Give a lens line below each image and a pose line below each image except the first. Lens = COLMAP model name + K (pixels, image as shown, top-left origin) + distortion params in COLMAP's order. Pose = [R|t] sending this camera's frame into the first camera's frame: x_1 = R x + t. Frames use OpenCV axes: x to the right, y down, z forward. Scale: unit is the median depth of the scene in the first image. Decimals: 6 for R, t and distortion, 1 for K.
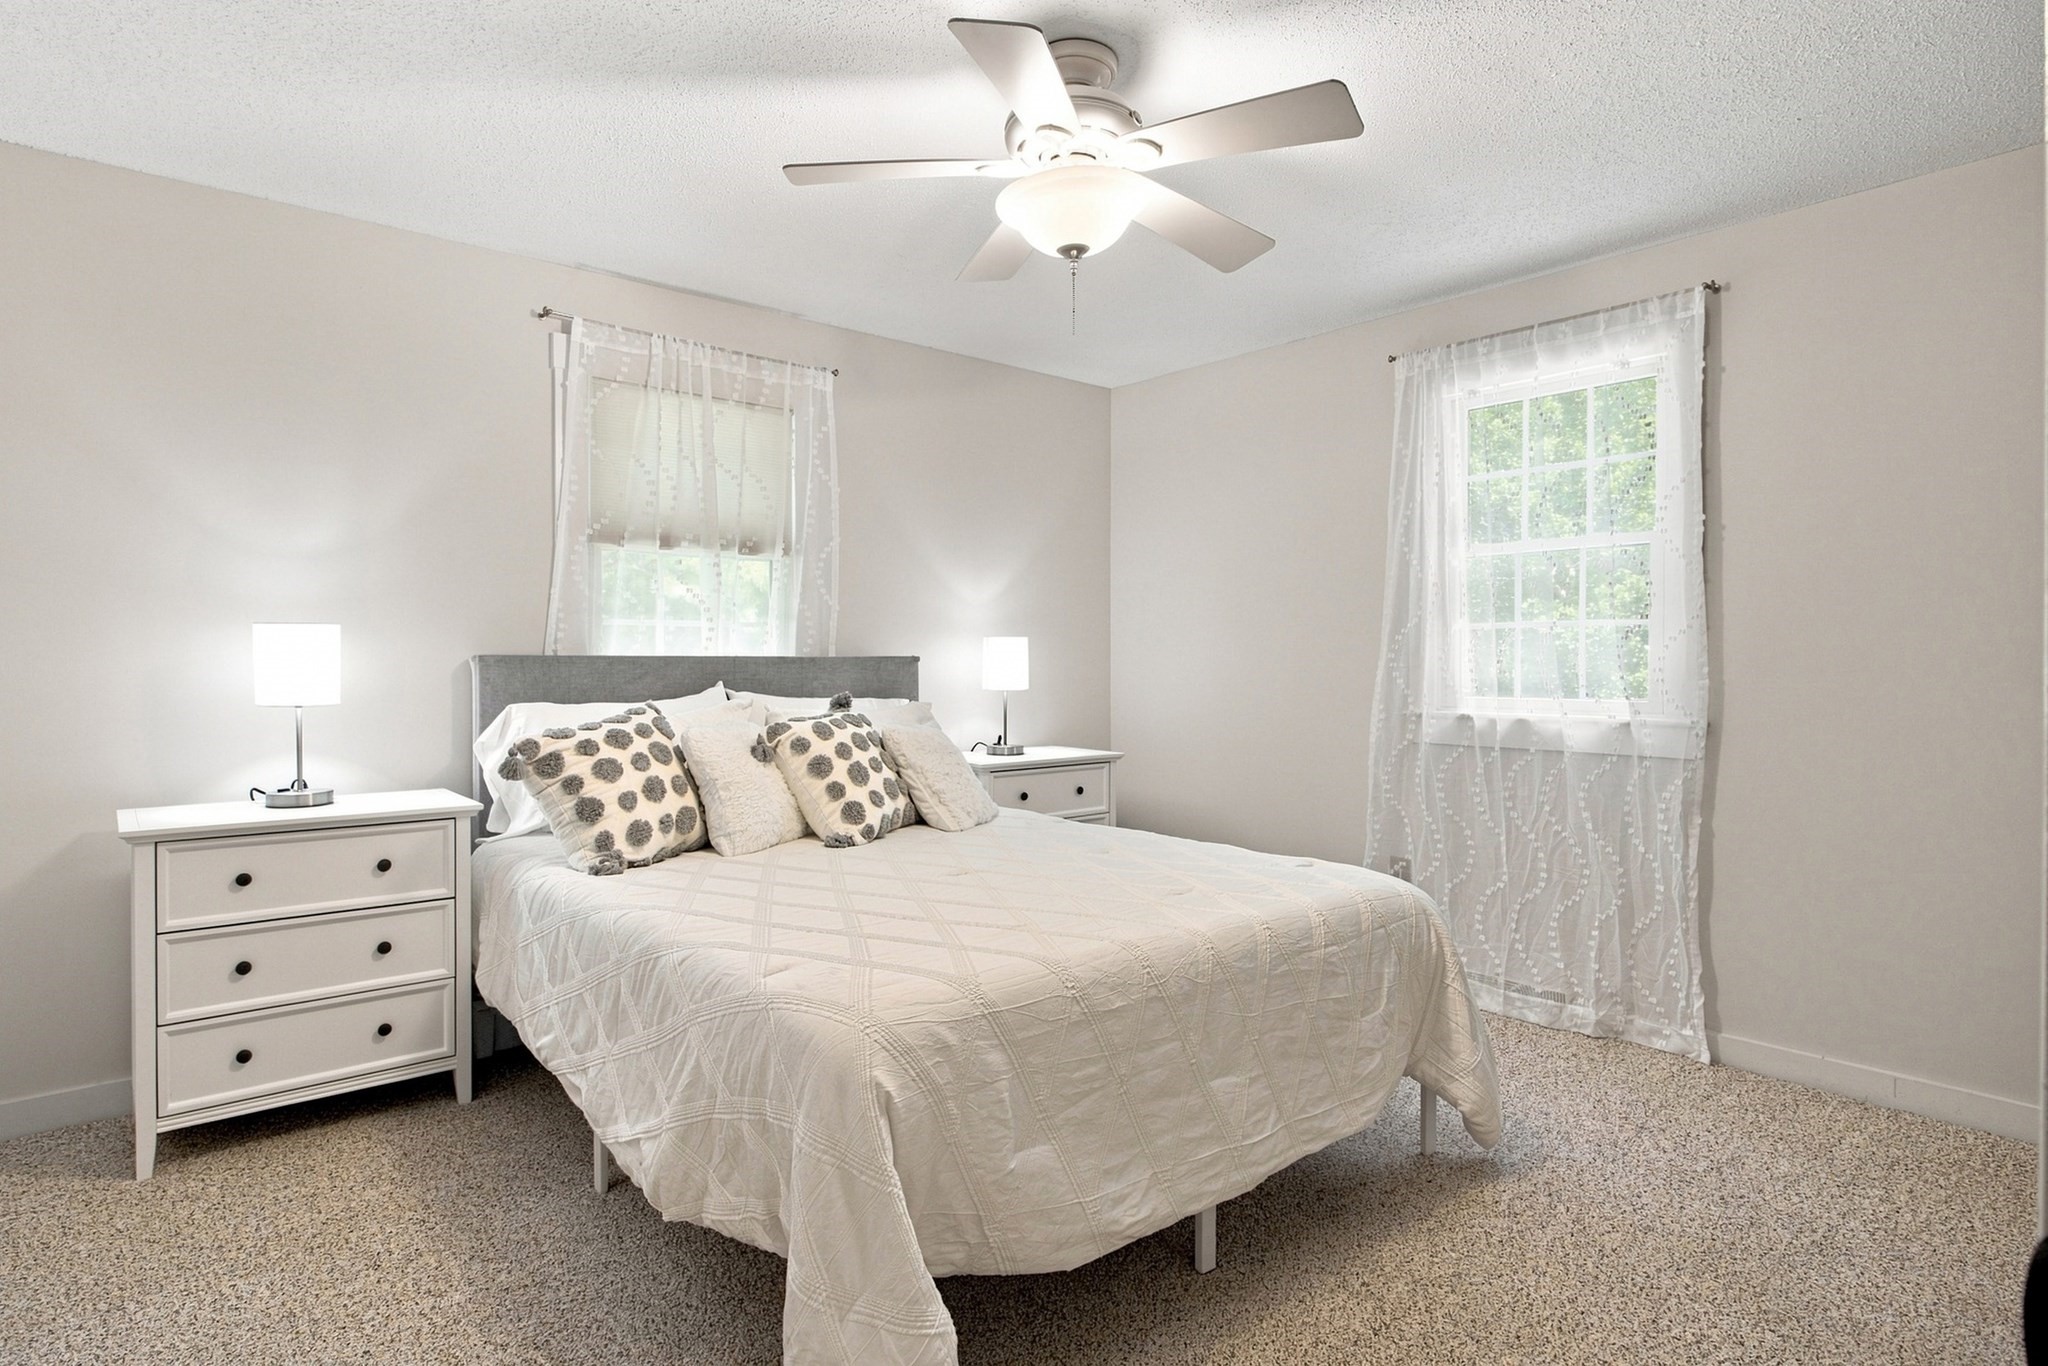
lens RADIAL K [[1150.4, 0, 1024.0], [0, 1150.4, 677.7], [0, 0, 1]] dist [-0.002876, -0.000468]
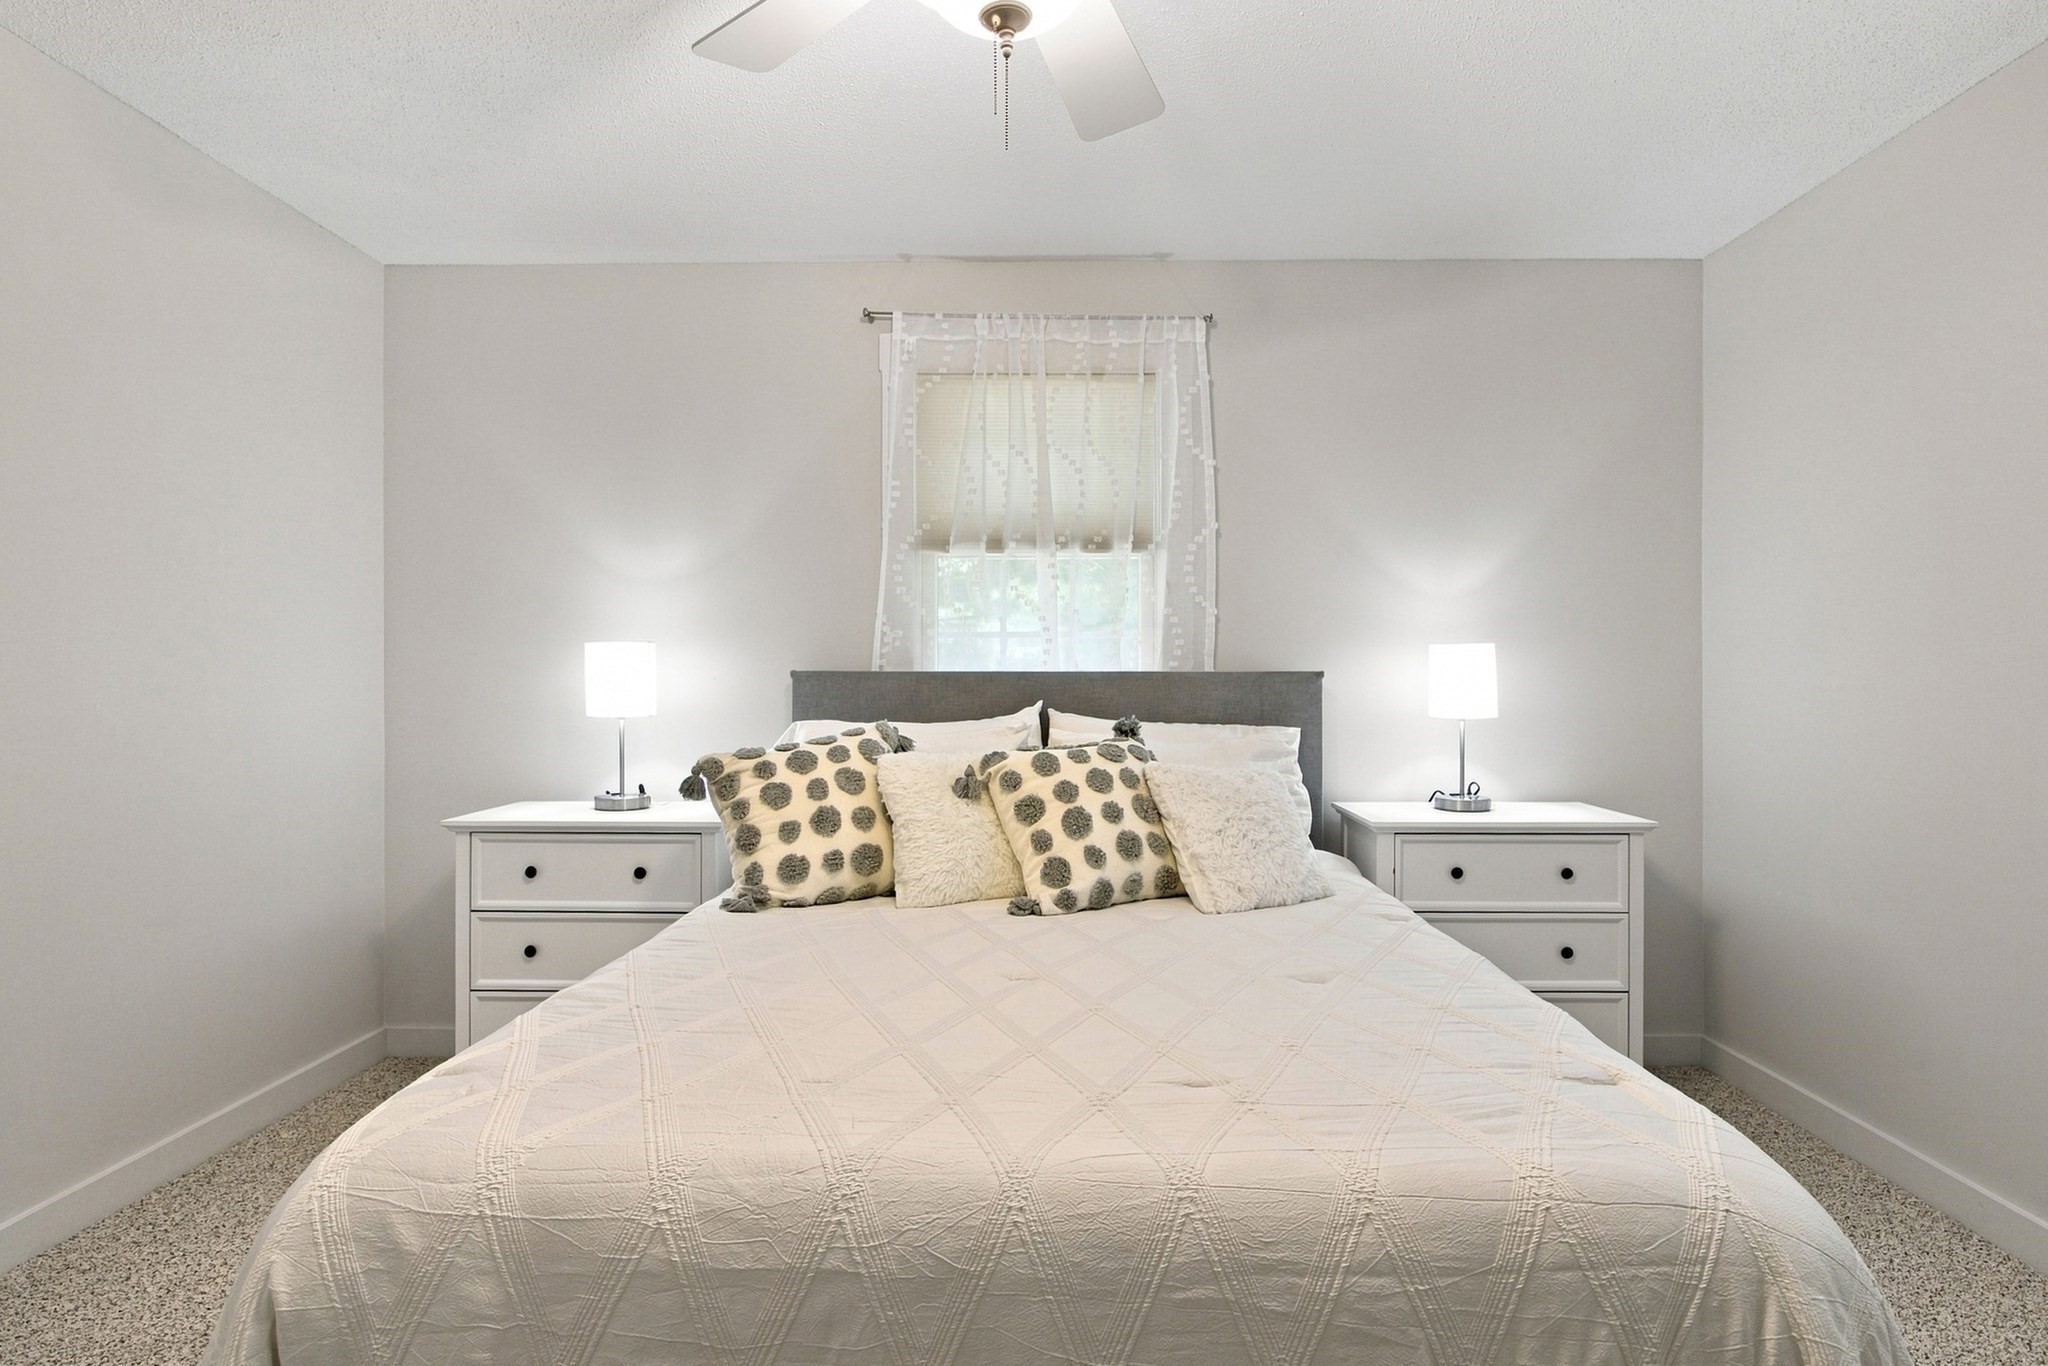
lens RADIAL K [[1150.4, 0, 1026.1], [0, 1150.4, 680.3], [0, 0, 1]] dist [-0.002876, -0.000468]
pose [[0.740542, 0.000965, -0.672009, 0.319068], [-0.011059, 0.999881, -0.010750, -0.002719], [0.671919, 0.015393, 0.740465, 0.368523]]
